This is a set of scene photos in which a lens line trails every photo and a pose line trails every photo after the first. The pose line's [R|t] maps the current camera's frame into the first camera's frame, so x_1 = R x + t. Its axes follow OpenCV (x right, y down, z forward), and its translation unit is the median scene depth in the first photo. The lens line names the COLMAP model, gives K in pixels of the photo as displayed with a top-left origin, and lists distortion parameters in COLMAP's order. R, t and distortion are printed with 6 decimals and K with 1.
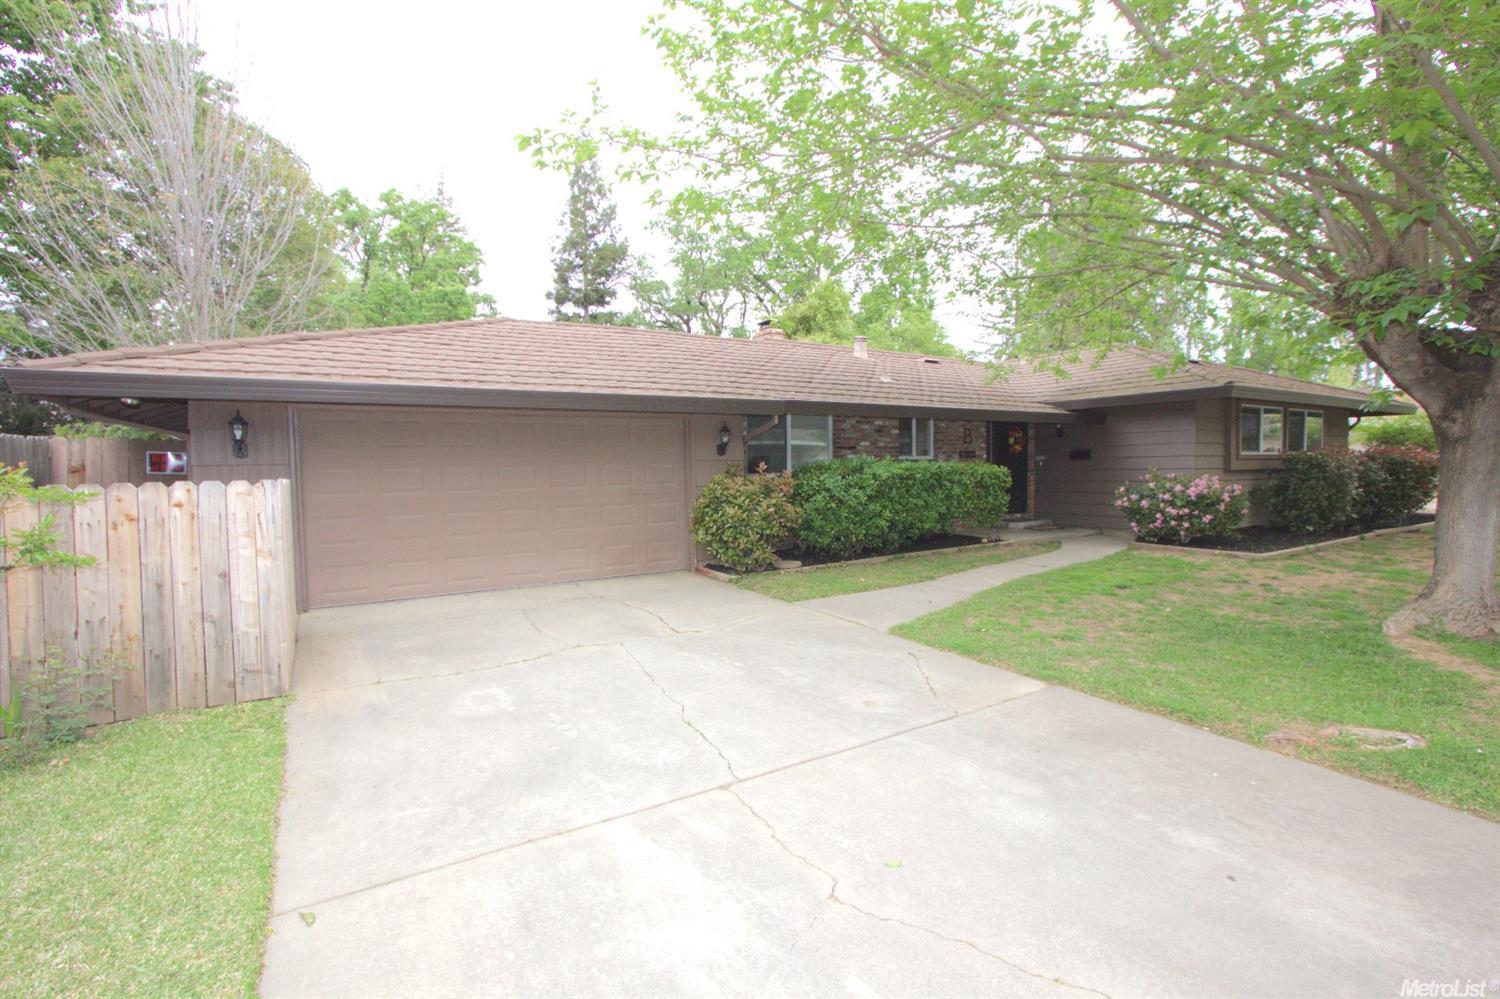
lens RADIAL K [[687.4, 0, 746.6], [0, 687.4, 500.9], [0, 0, 1]] dist [-0.013993, 0.002398]
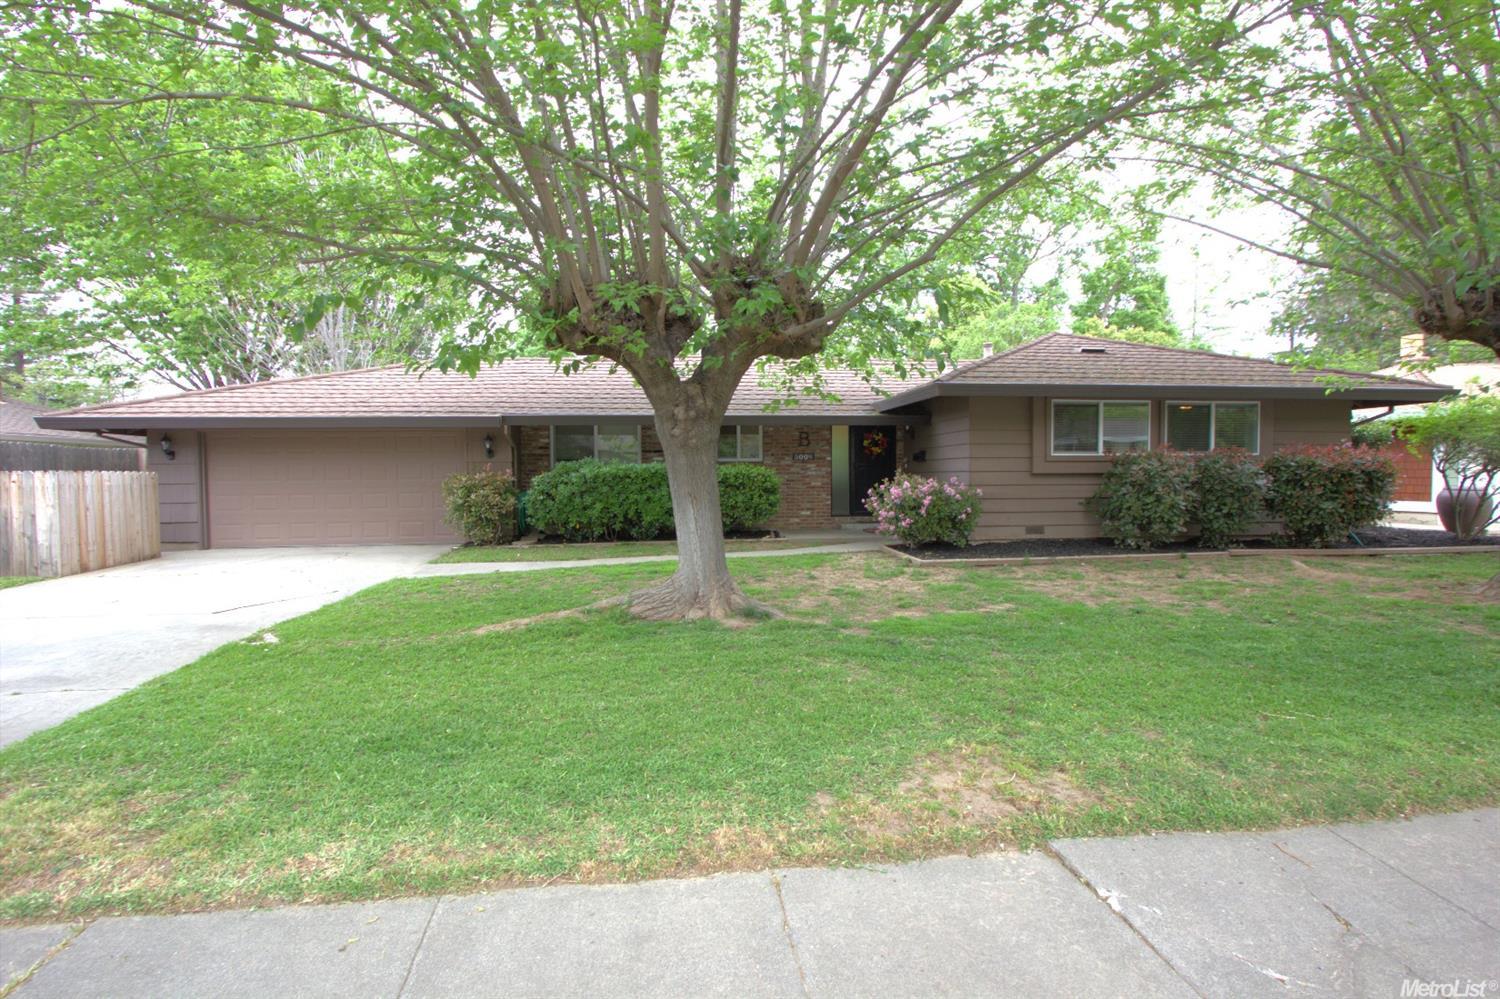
lens RADIAL K [[687.4, 0, 756.2], [0, 687.4, 497.0], [0, 0, 1]] dist [-0.013993, 0.002398]
pose [[0.901625, 0.022585, -0.431928, 1.130433], [-0.027226, 0.999619, -0.004563, 0.000485], [0.431660, 0.015874, 0.901897, 0.040561]]
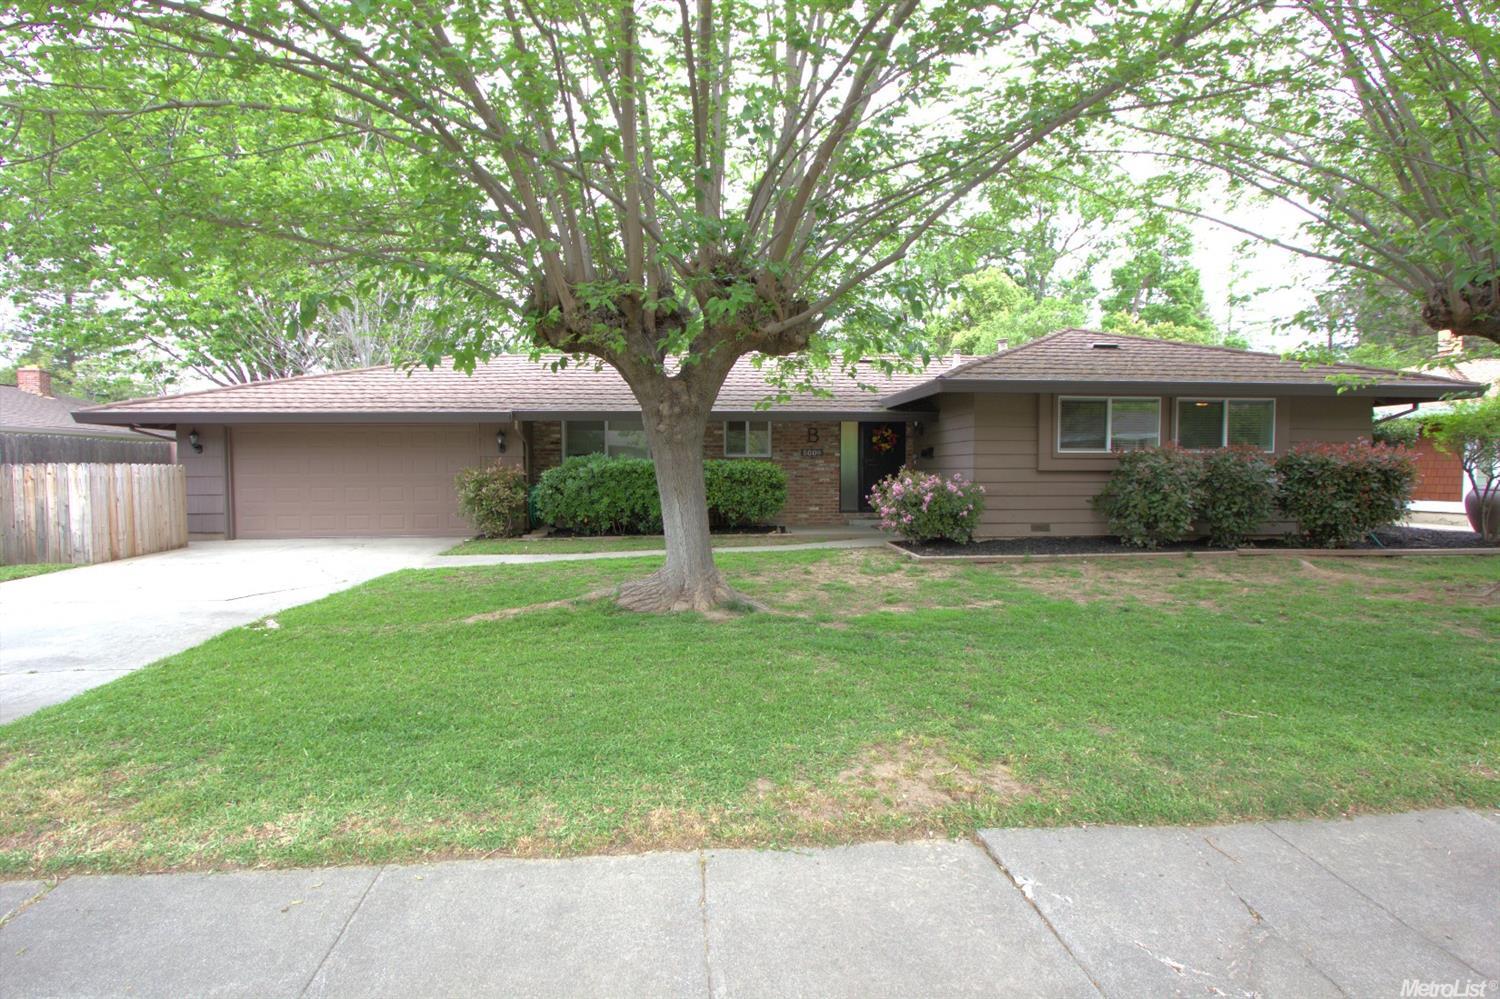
lens RADIAL K [[687.4, 0, 756.6], [0, 687.4, 498.1], [0, 0, 1]] dist [-0.013993, 0.002398]
pose [[0.884194, 0.031689, -0.466043, 1.175286], [-0.033698, 0.999424, 0.004024, 0.000082], [0.465902, 0.012146, 0.884753, 0.051213]]
